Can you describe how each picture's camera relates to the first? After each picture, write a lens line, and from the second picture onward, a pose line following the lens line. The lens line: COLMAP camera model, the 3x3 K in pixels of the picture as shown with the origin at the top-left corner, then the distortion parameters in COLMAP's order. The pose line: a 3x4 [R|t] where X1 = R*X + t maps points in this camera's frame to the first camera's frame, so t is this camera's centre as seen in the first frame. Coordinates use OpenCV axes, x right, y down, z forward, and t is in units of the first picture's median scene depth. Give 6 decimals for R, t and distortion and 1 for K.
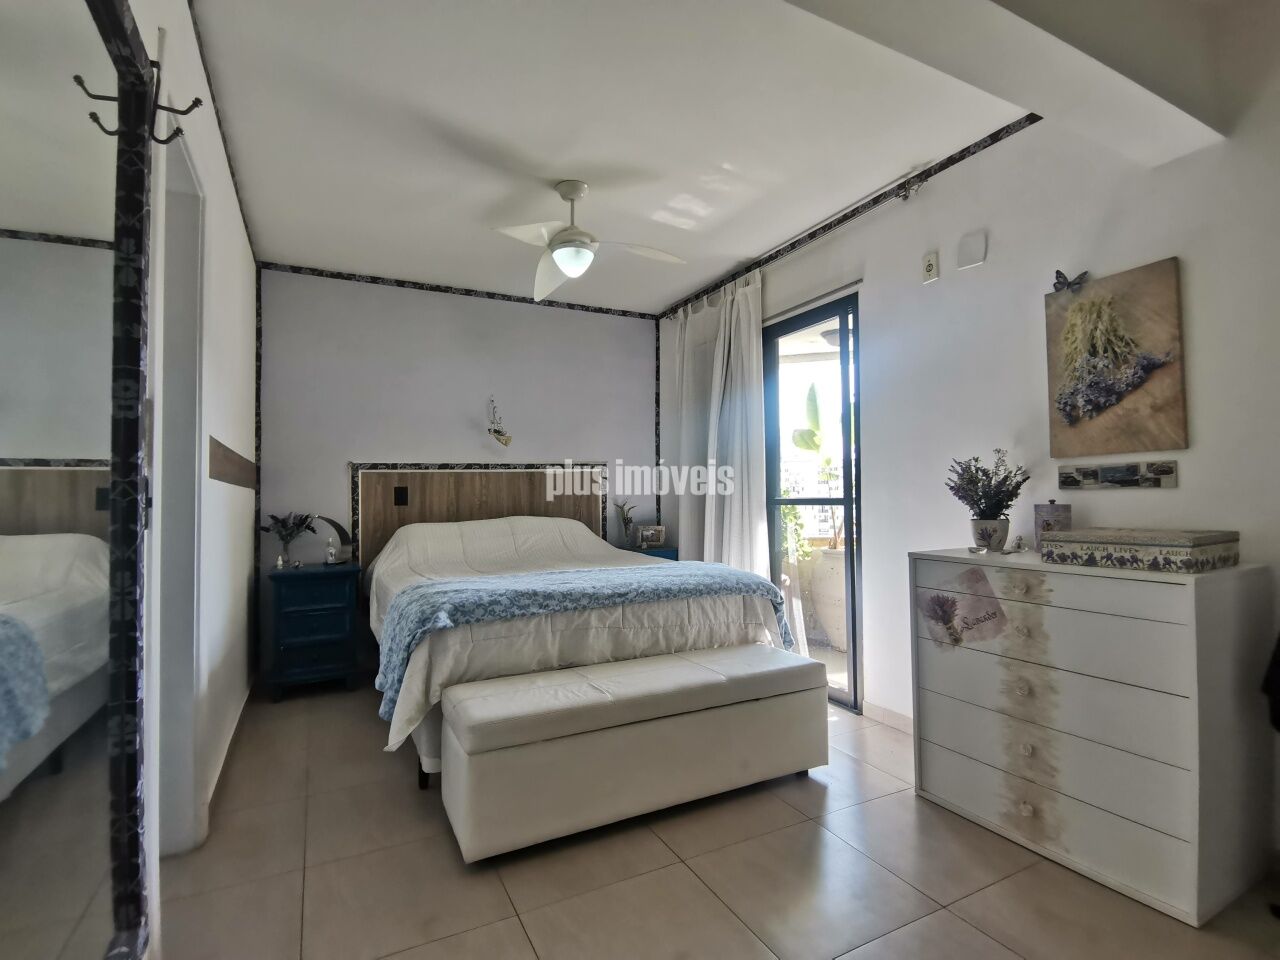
lens RADIAL K [[625.5, 0, 638.8], [0, 625.5, 486.8], [0, 0, 1]] dist [0.014015, -0.018512]
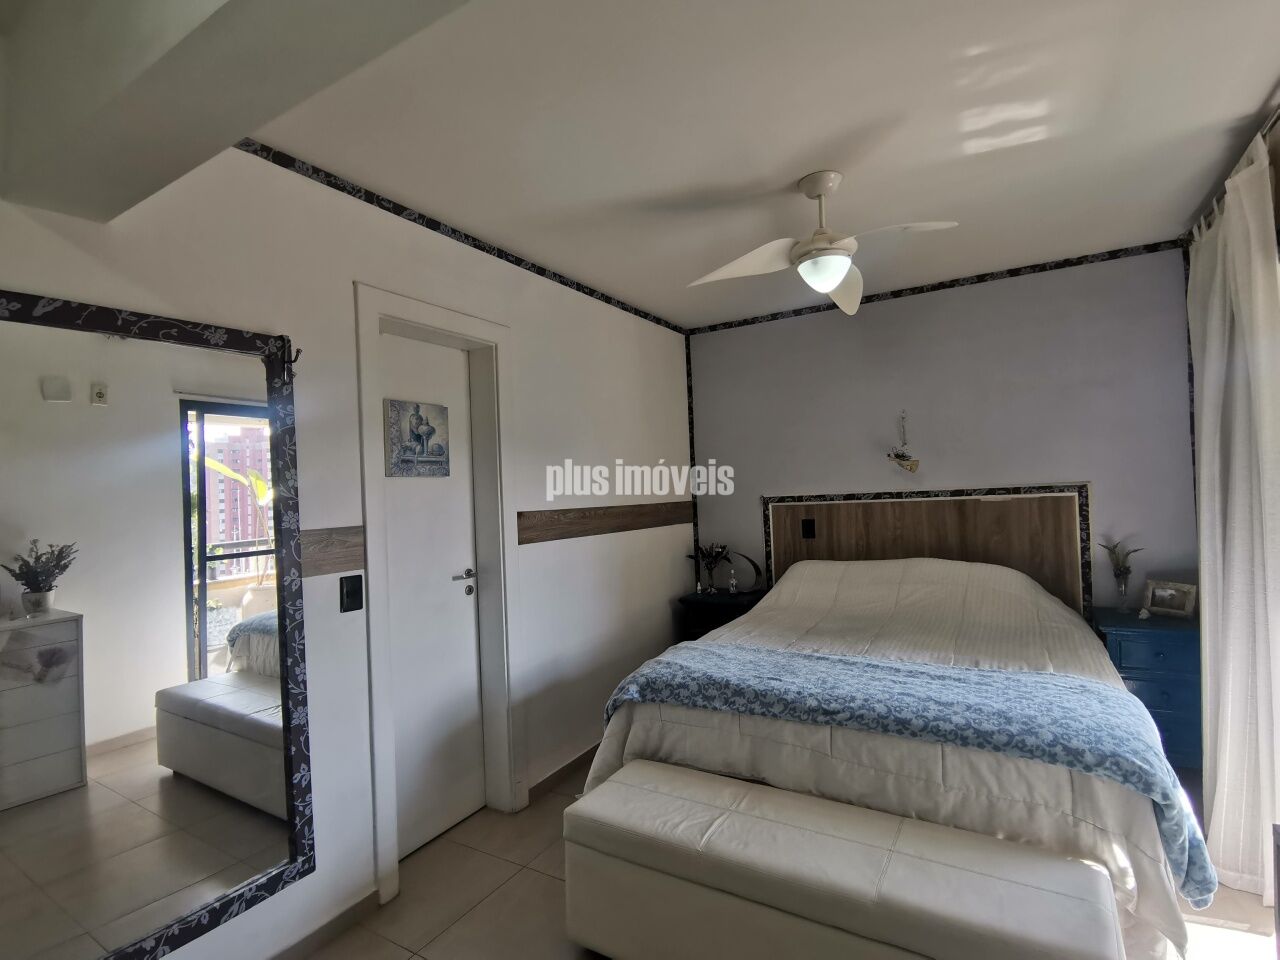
lens RADIAL K [[625.5, 0, 641.2], [0, 625.5, 481.6], [0, 0, 1]] dist [0.014015, -0.018512]
pose [[0.531617, -0.019831, -0.846752, 0.344768], [0.045266, 0.998962, 0.005024, -0.083312], [0.845774, -0.041000, 0.531963, 0.285285]]
